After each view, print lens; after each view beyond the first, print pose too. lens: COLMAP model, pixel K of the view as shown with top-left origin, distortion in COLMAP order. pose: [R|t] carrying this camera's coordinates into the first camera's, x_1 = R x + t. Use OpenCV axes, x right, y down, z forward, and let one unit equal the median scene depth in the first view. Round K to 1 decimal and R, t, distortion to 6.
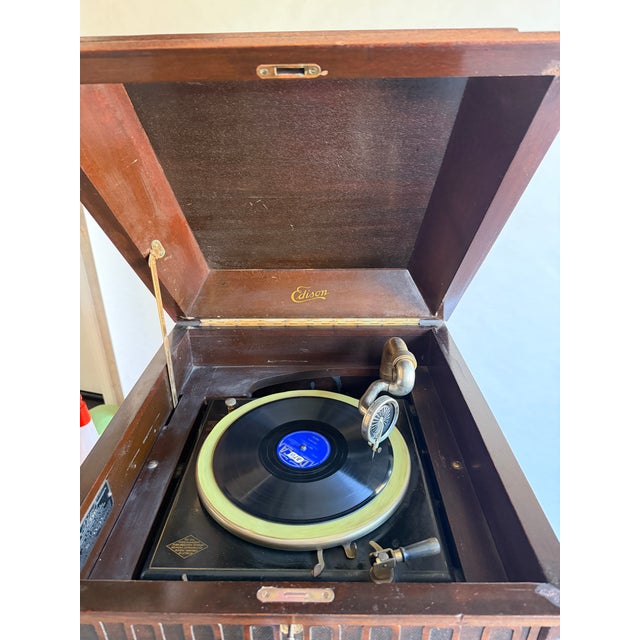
lens RADIAL K [[454.4, 0, 317.7], [0, 454.4, 329.1], [0, 0, 1]] dist [0.103942, -0.142599]
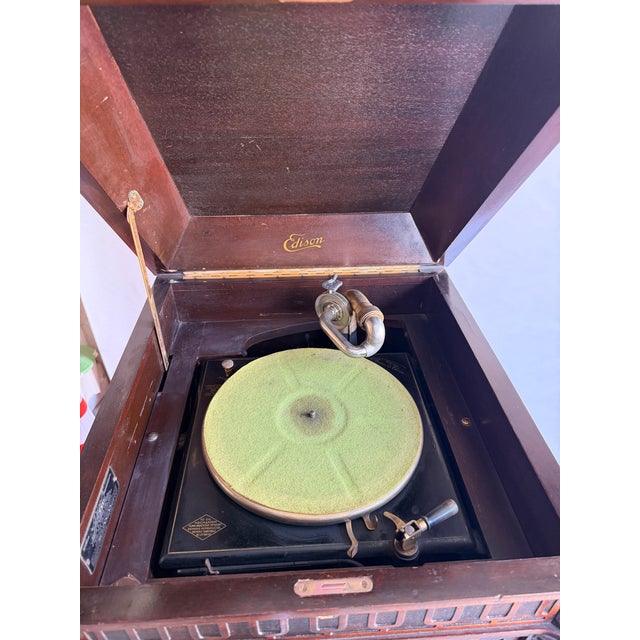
lens RADIAL K [[454.4, 0, 317.7], [0, 454.4, 329.1], [0, 0, 1]] dist [0.103942, -0.142599]
pose [[0.996648, -0.037104, 0.072906, -0.077563], [0.024010, 0.984648, 0.172891, -0.076666], [-0.078202, -0.170562, 0.982239, 0.078525]]
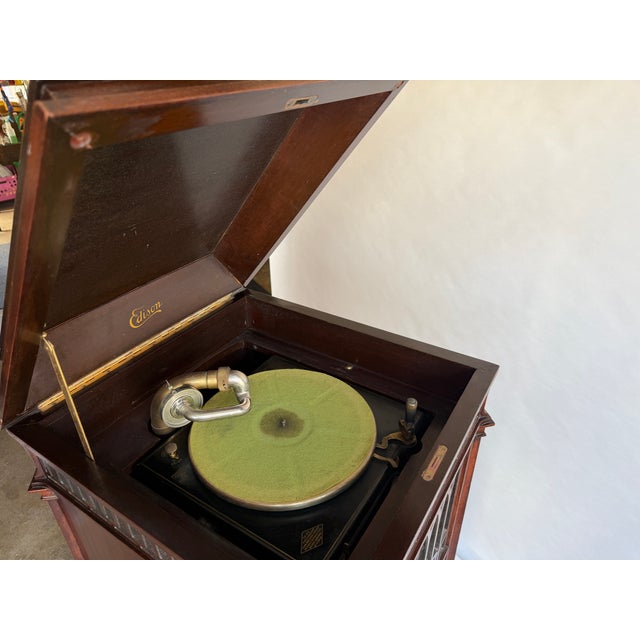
lens RADIAL K [[454.4, 0, 317.7], [0, 454.4, 329.1], [0, 0, 1]] dist [0.103942, -0.142599]
pose [[0.522080, -0.447736, 0.725923, -0.650932], [0.393459, 0.881583, 0.260771, -0.189900], [-0.756718, 0.149478, 0.636423, 0.170168]]
